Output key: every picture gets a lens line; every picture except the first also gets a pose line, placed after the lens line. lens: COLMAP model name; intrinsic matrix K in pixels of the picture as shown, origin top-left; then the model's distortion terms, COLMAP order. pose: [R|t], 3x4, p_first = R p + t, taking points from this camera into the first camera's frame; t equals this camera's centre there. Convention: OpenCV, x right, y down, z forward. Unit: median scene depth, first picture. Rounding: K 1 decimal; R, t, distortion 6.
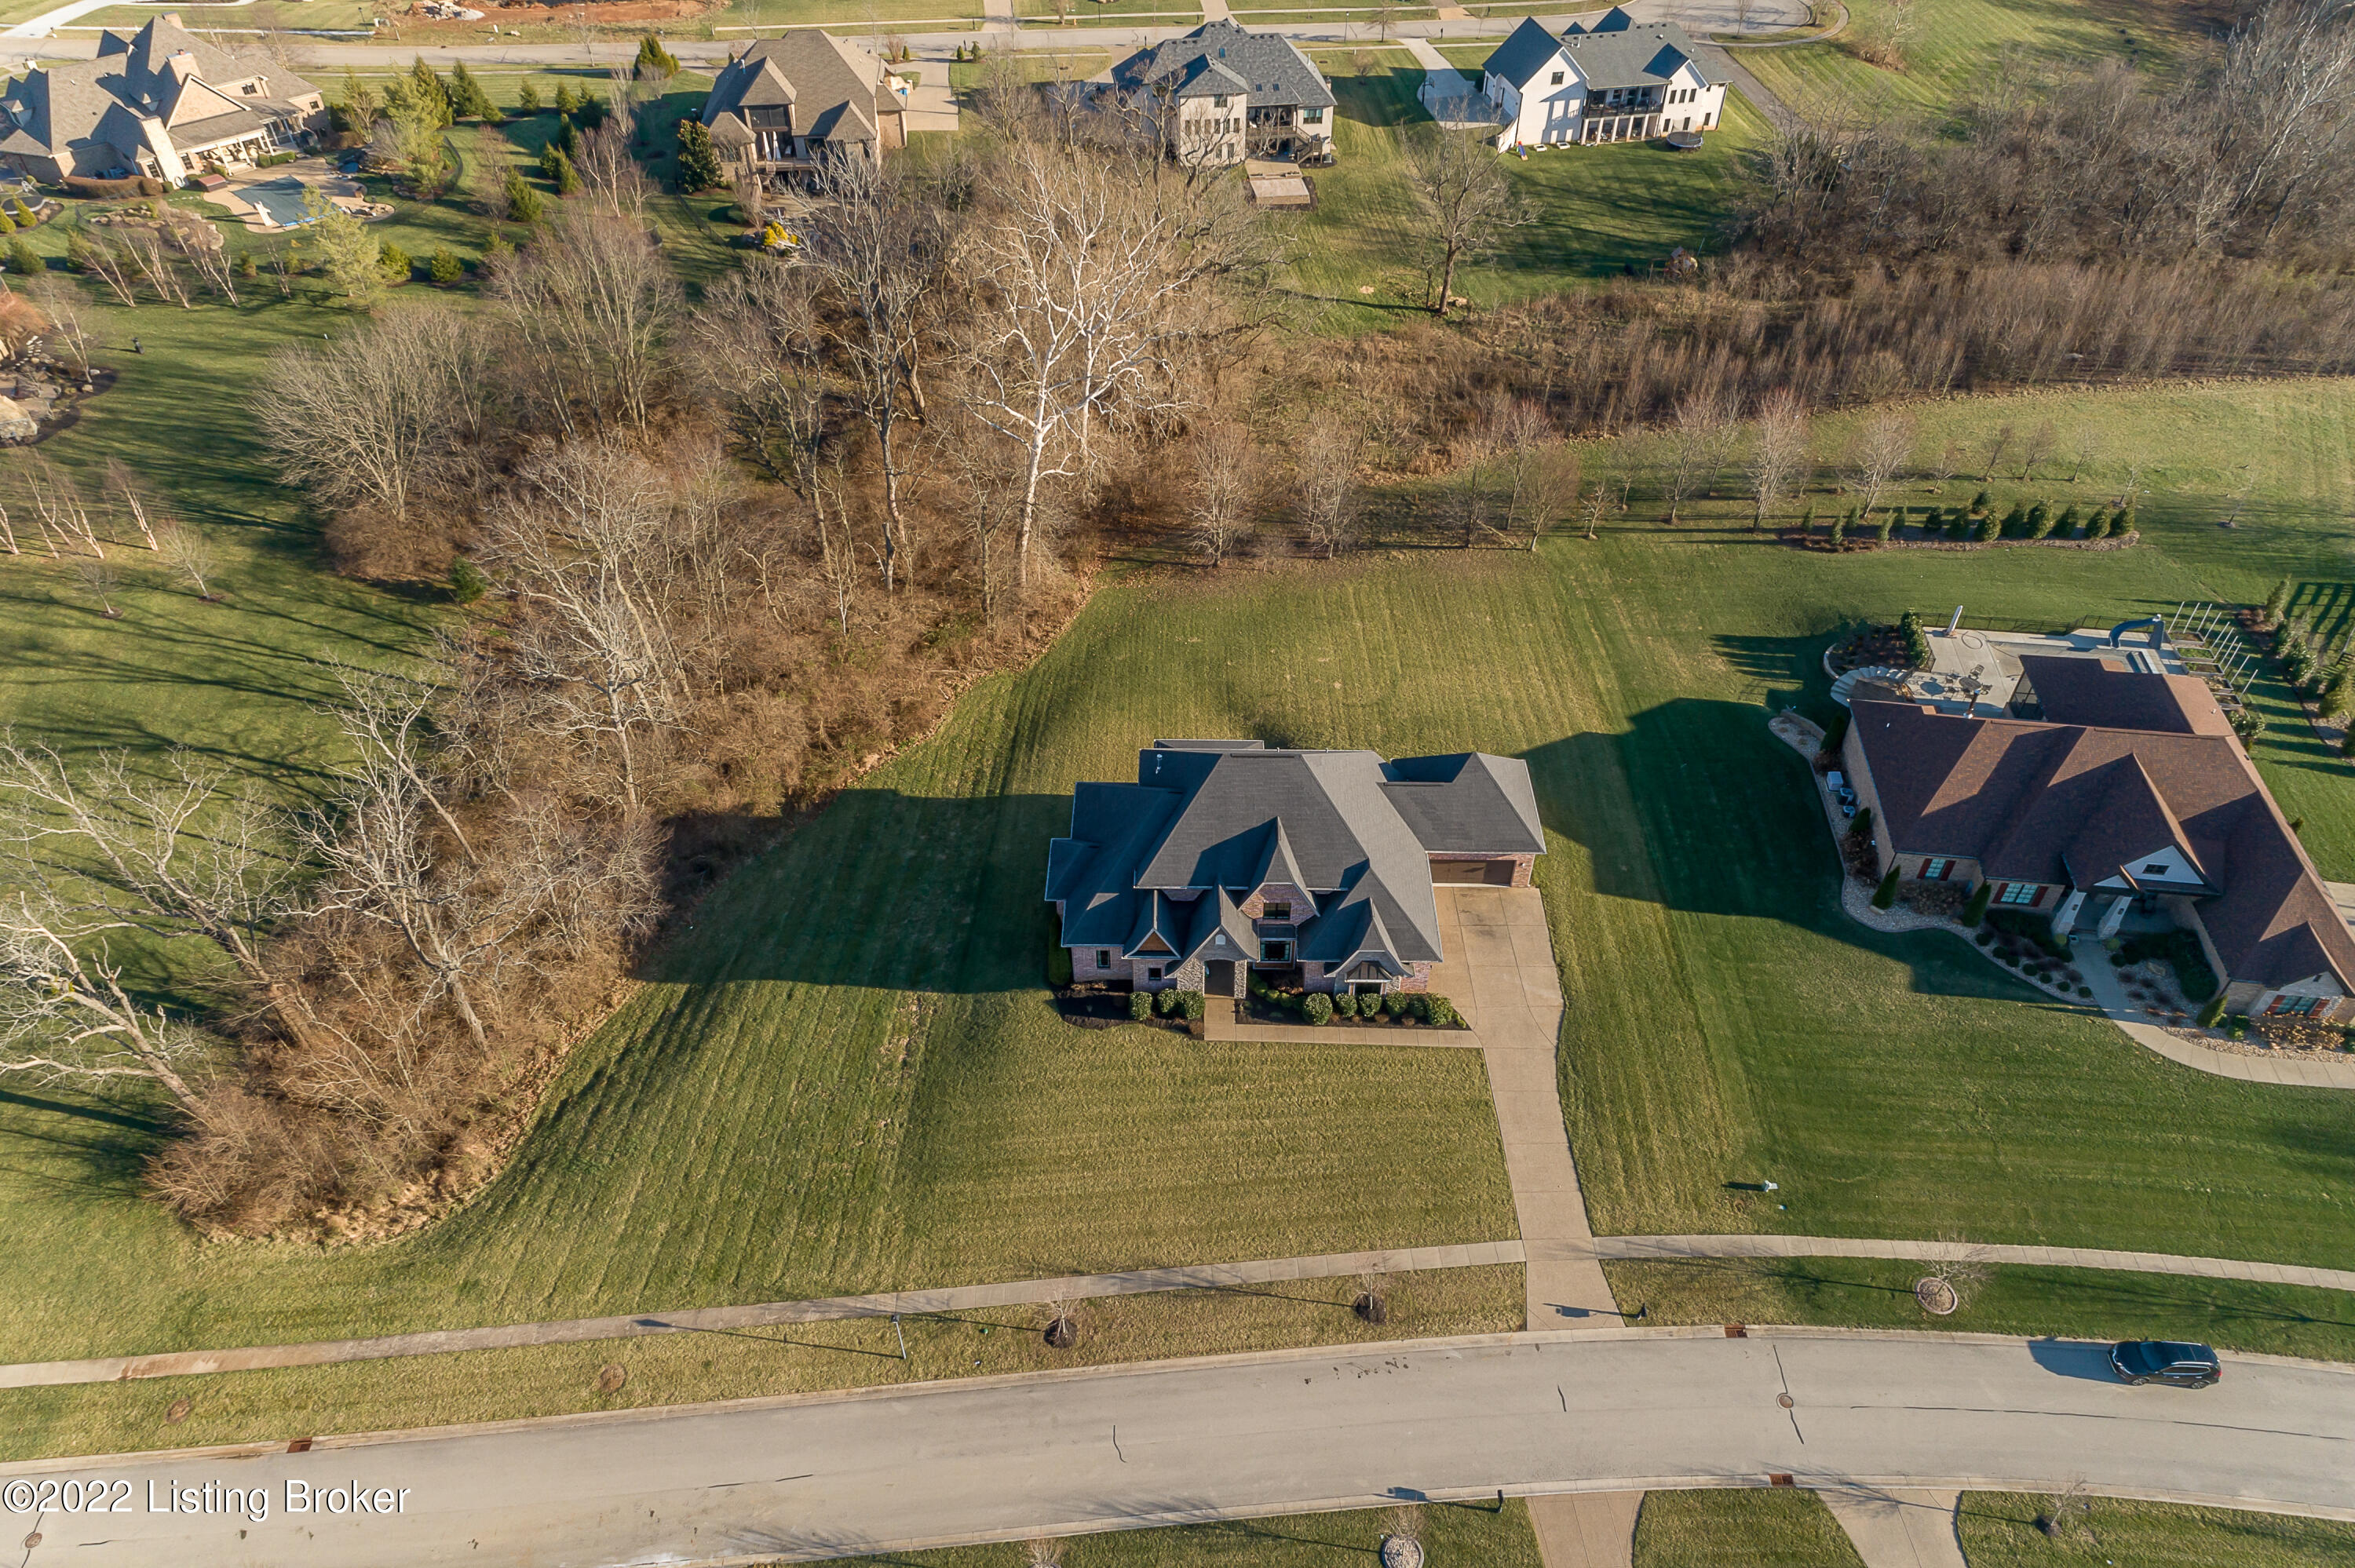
lens RADIAL K [[1559.0, 0, 1177.5], [0, 1559.0, 784.0], [0, 0, 1]] dist [0.024709, 0.002393]
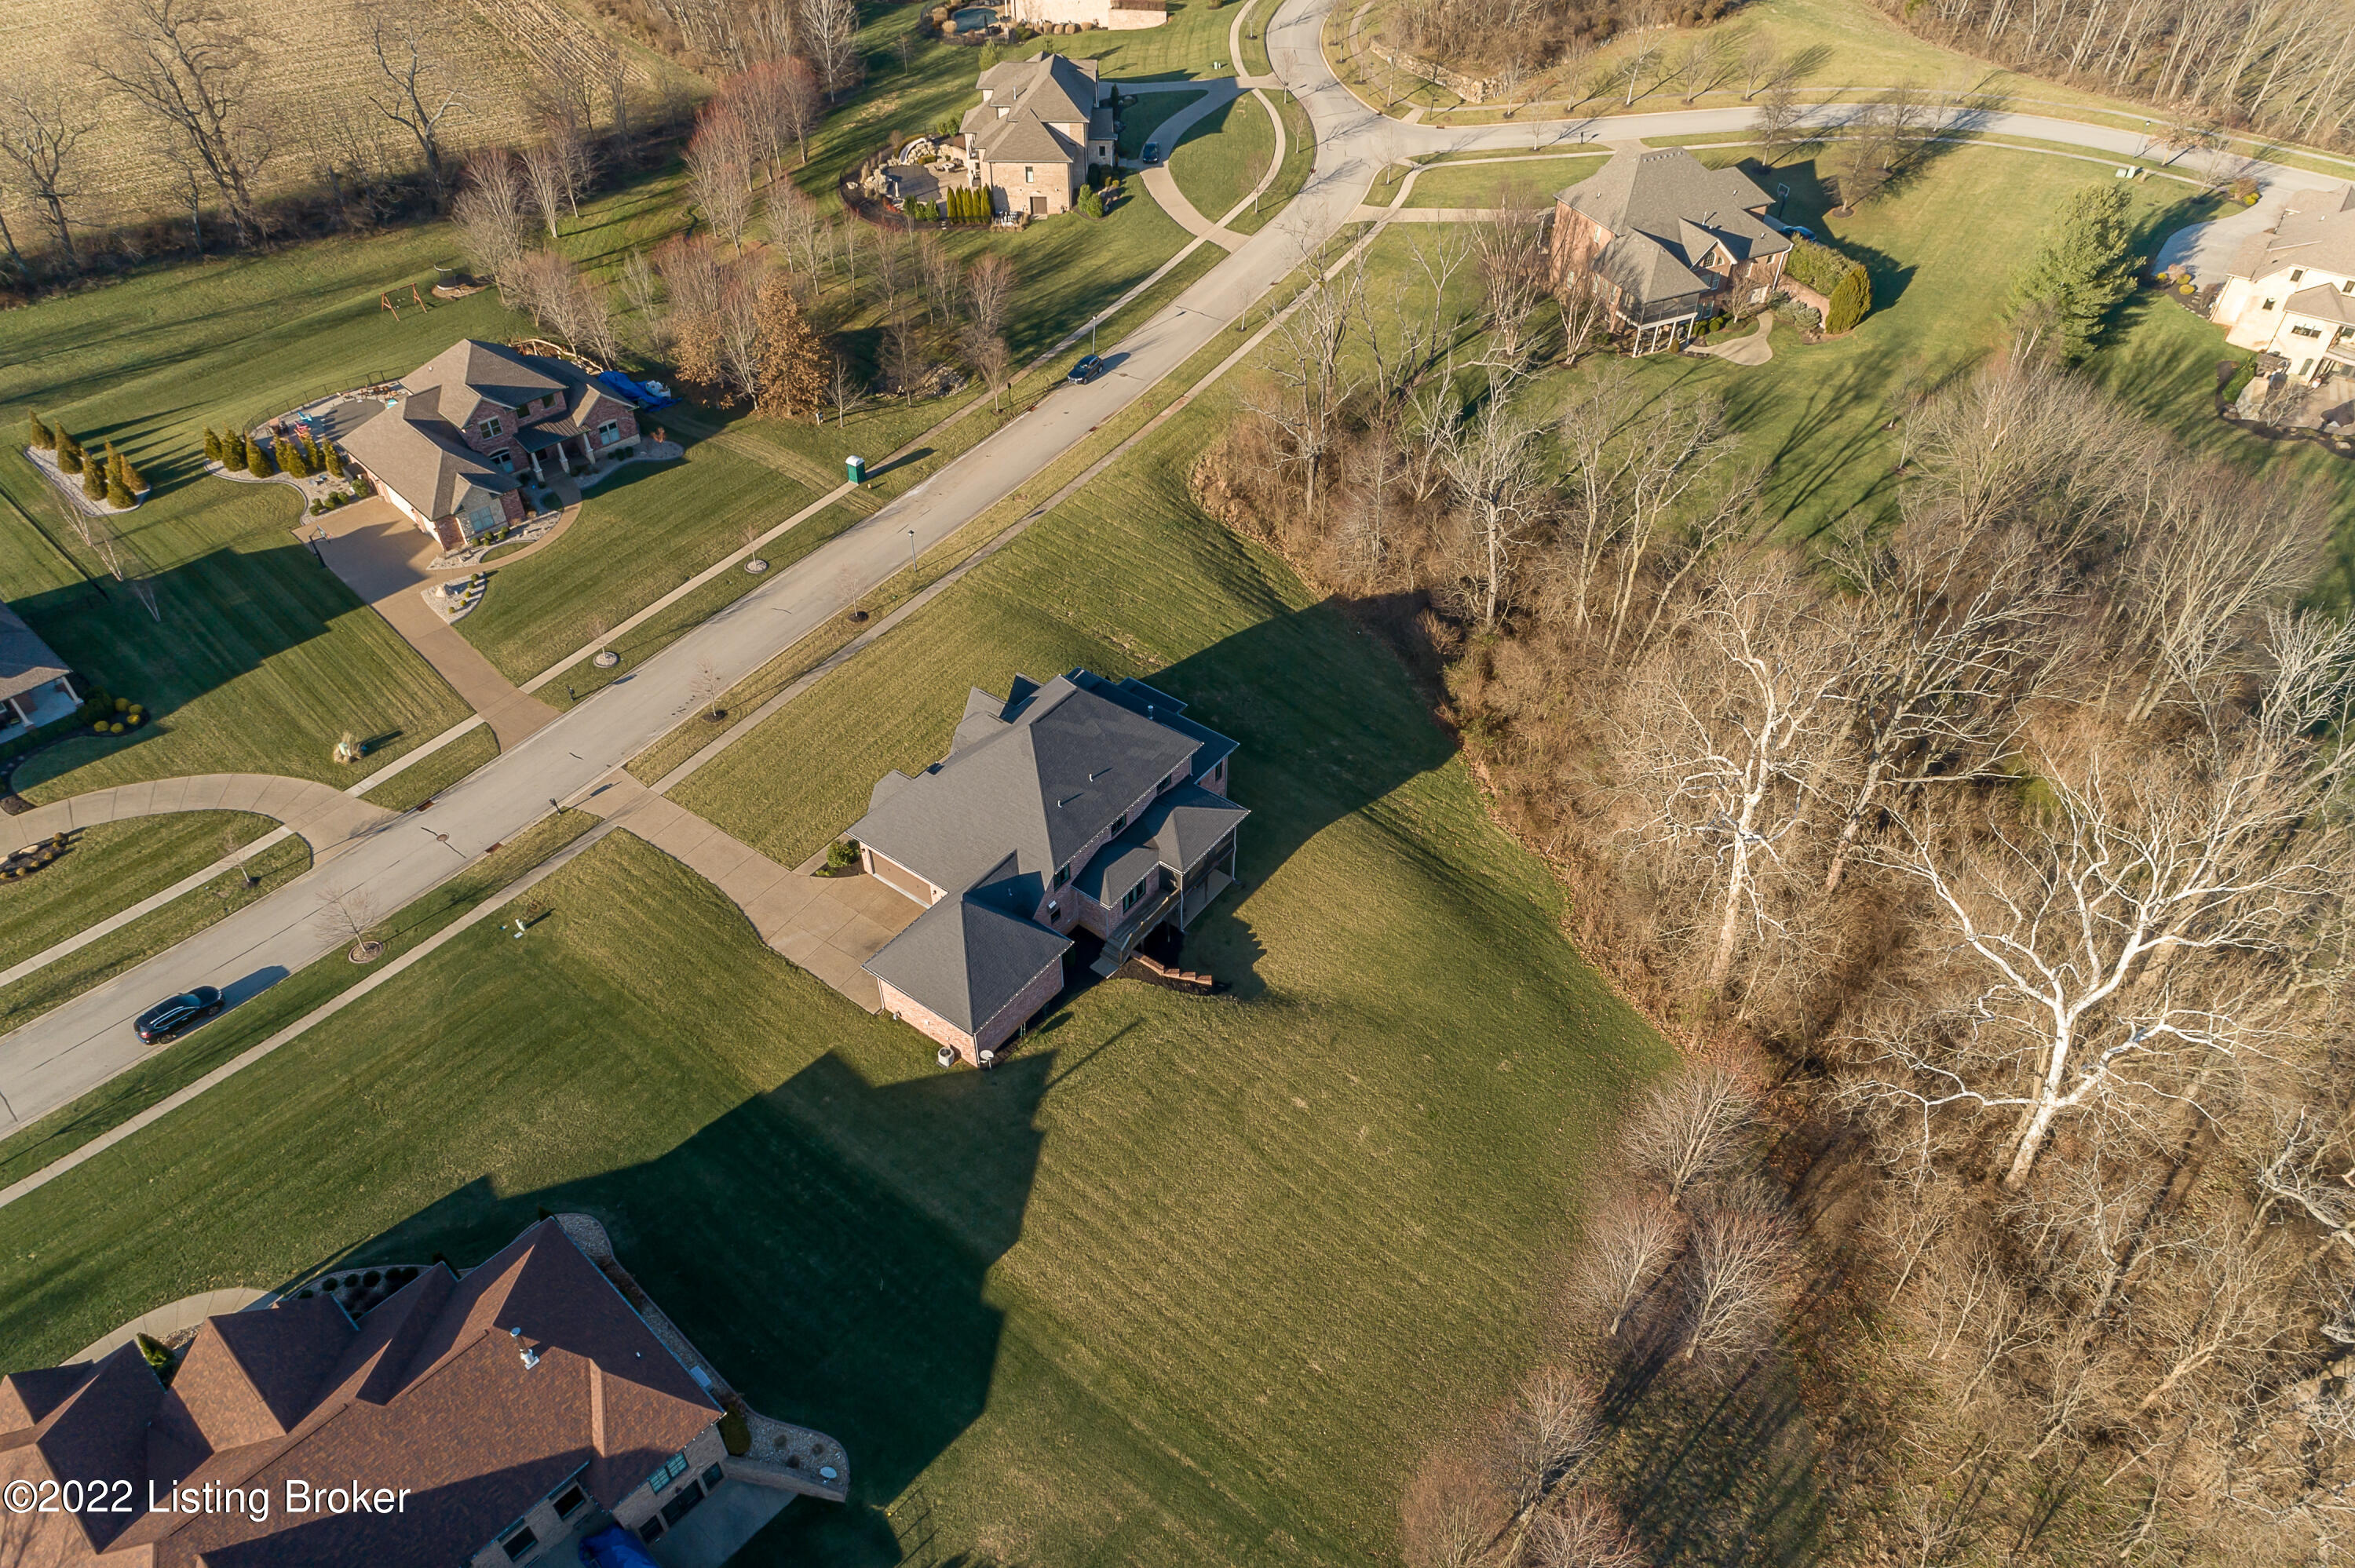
lens RADIAL K [[1559.0, 0, 1177.5], [0, 1559.0, 784.0], [0, 0, 1]] dist [0.024709, 0.002393]
pose [[-0.586193, 0.543202, -0.601091, 0.754573], [-0.538918, 0.292541, 0.789929, -0.991632], [0.604934, 0.786989, 0.121256, 1.100055]]
